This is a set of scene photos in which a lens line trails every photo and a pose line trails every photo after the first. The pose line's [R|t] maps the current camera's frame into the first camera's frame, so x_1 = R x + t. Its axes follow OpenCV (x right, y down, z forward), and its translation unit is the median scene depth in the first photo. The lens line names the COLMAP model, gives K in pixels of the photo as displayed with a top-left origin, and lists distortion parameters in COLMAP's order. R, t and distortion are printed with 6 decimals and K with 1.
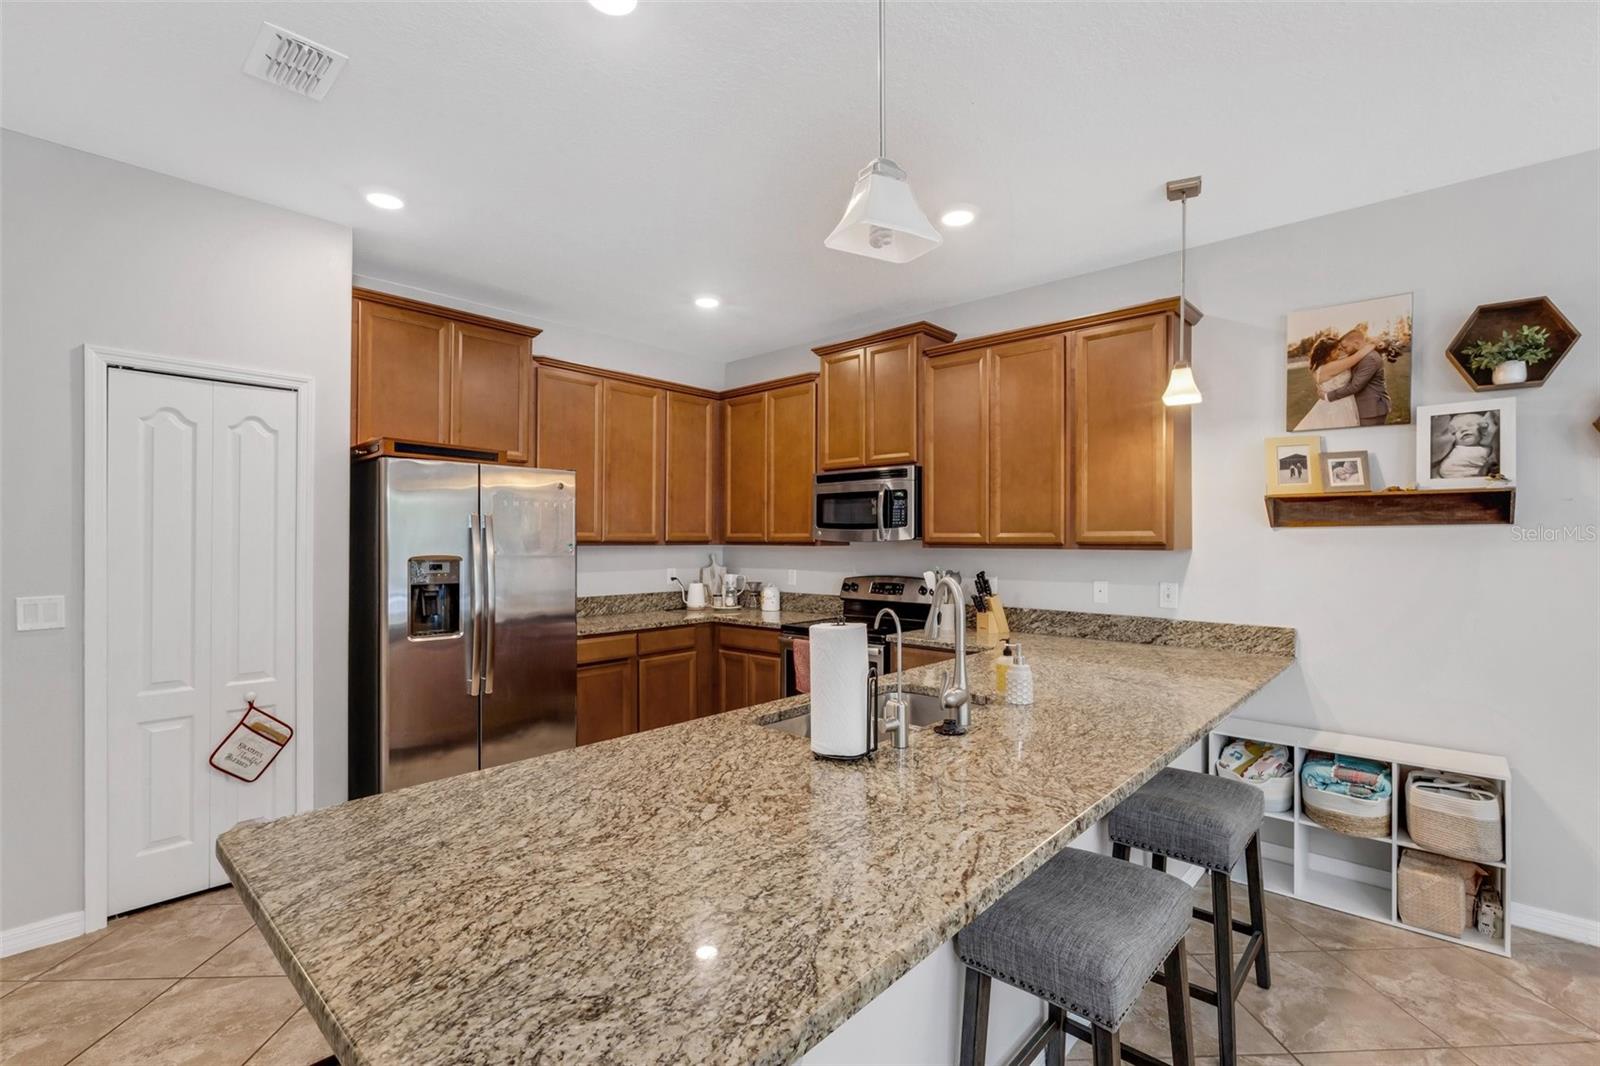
lens RADIAL K [[721.3, 0, 814.9], [0, 721.3, 532.7], [0, 0, 1]] dist [-0.000076, 0.001119]
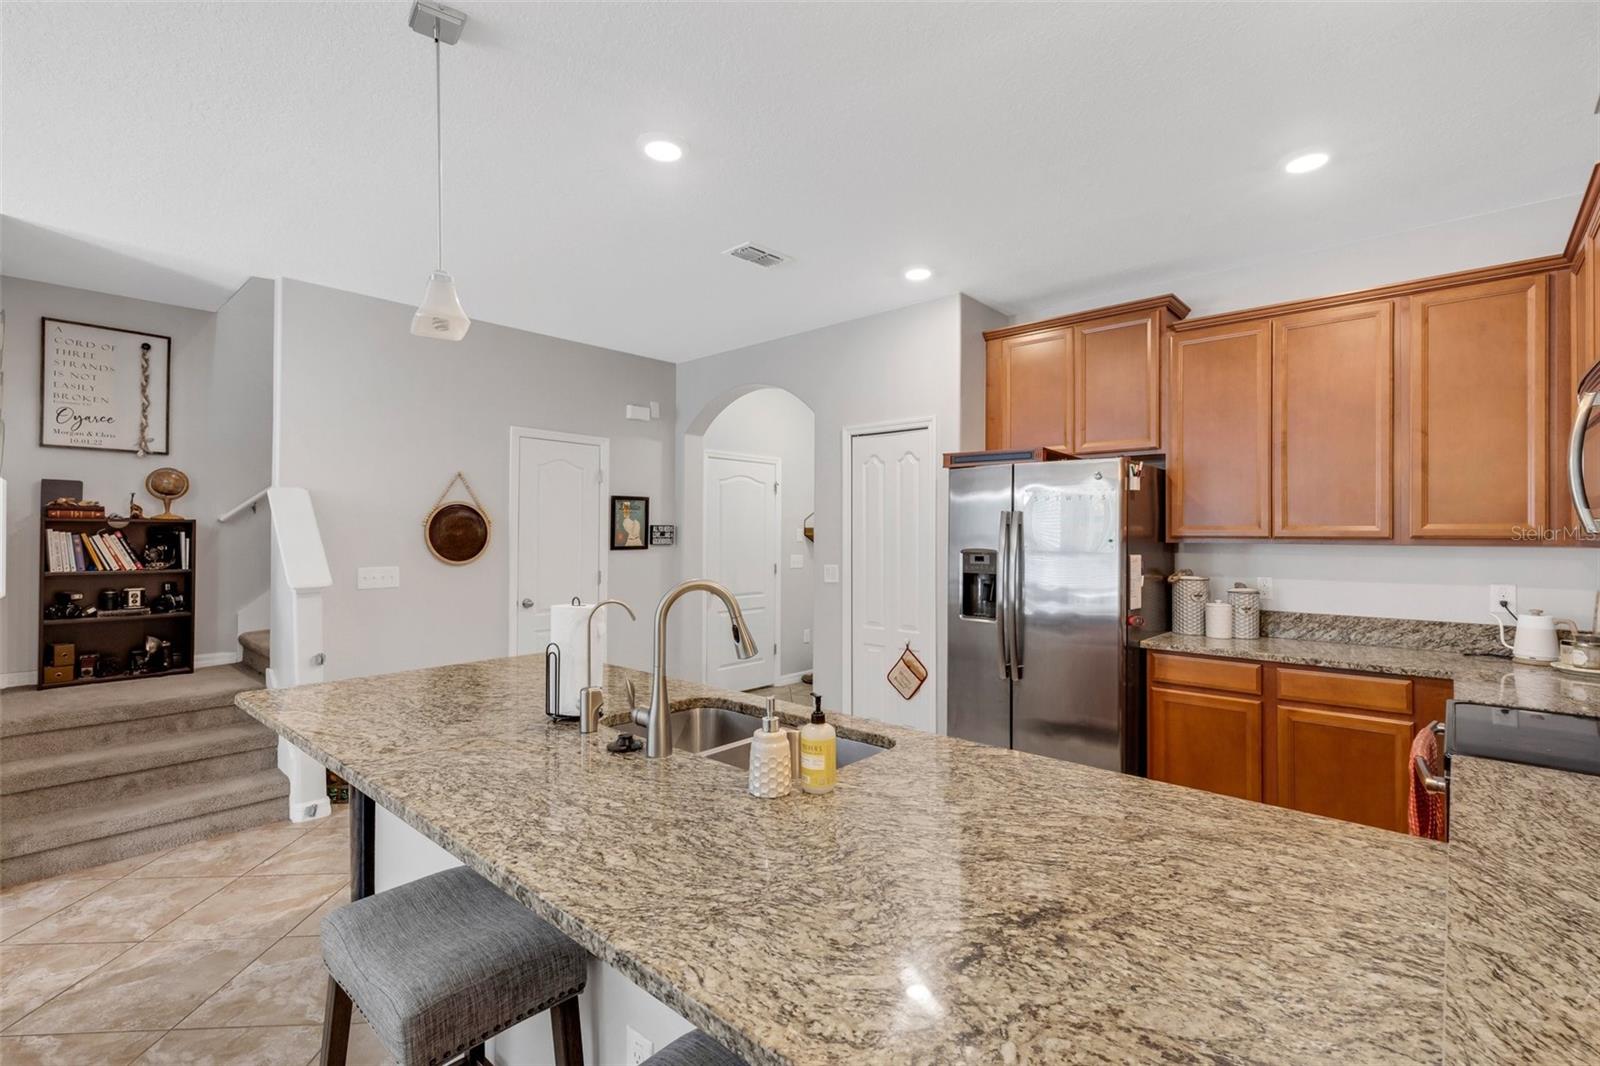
lens RADIAL K [[721.3, 0, 799.4], [0, 721.3, 526.8], [0, 0, 1]] dist [-0.000076, 0.001119]
pose [[-0.004030, -0.014150, -0.999892, 0.676186], [0.005252, 0.999886, -0.014171, 0.012169], [0.999978, -0.005308, -0.003956, 0.766268]]
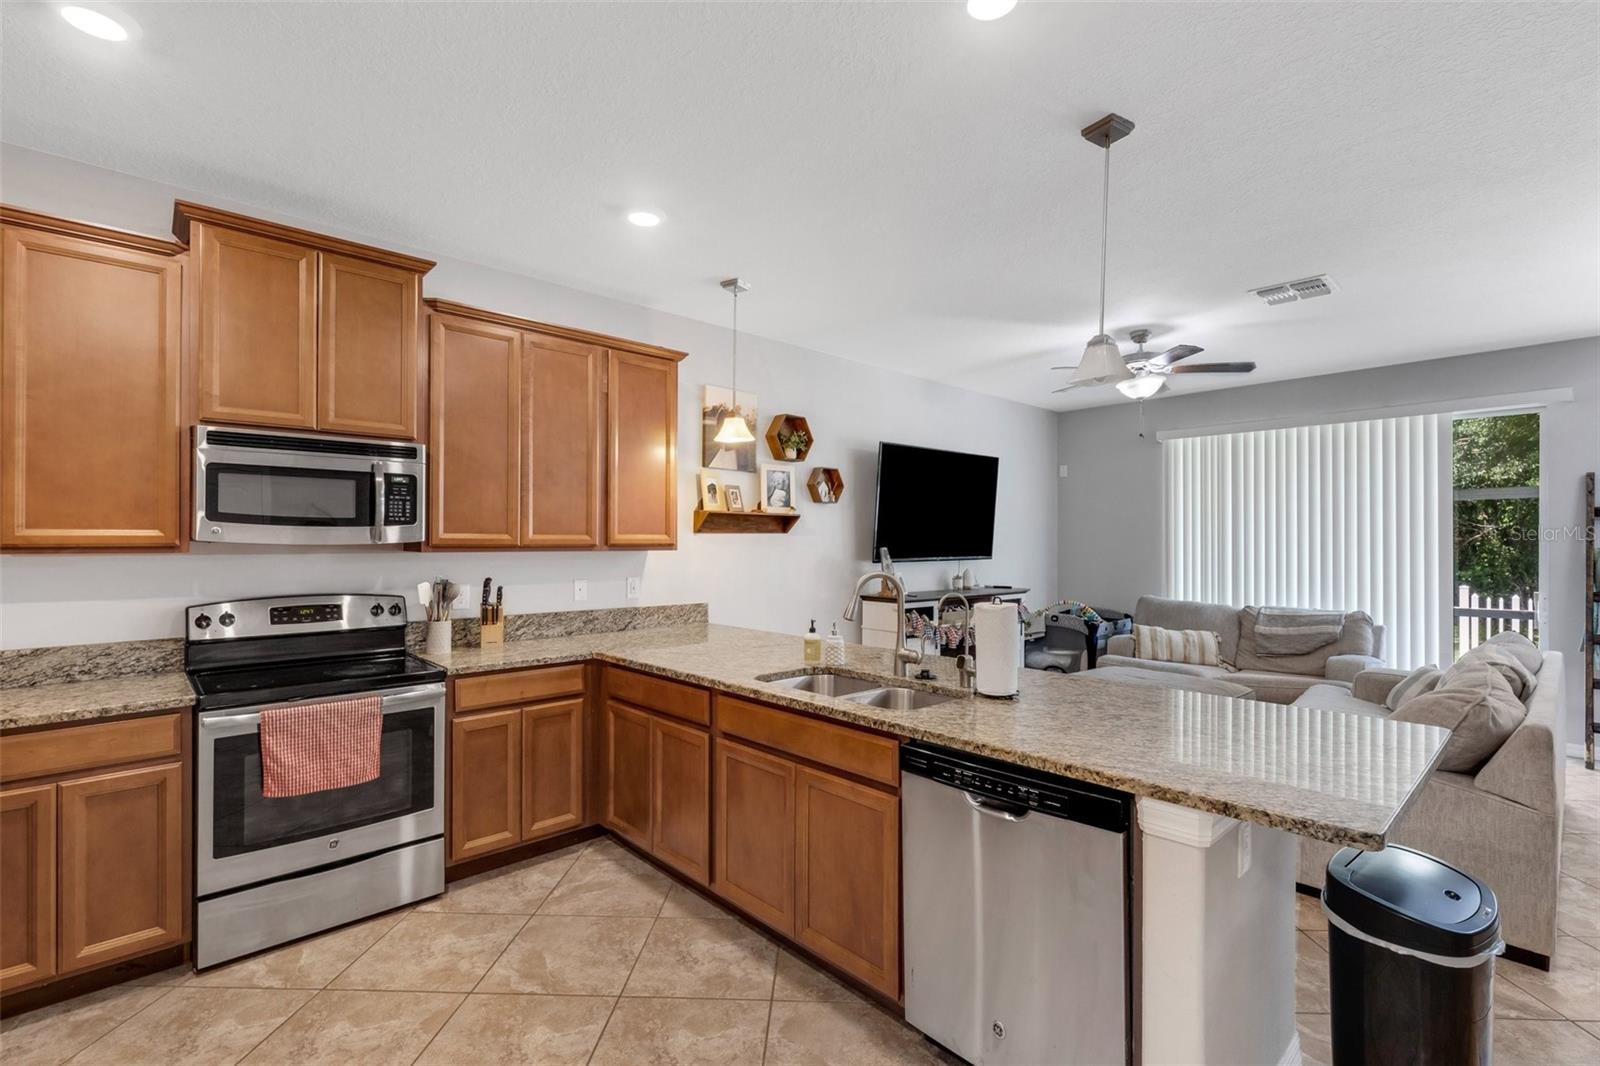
lens RADIAL K [[721.3, 0, 795.7], [0, 721.3, 537.4], [0, 0, 1]] dist [-0.000076, 0.001119]
pose [[0.091725, 0.004548, 0.995774, -0.781890], [-0.010232, 0.999941, -0.003624, 0.004657], [-0.995732, -0.009856, 0.091767, 0.703799]]
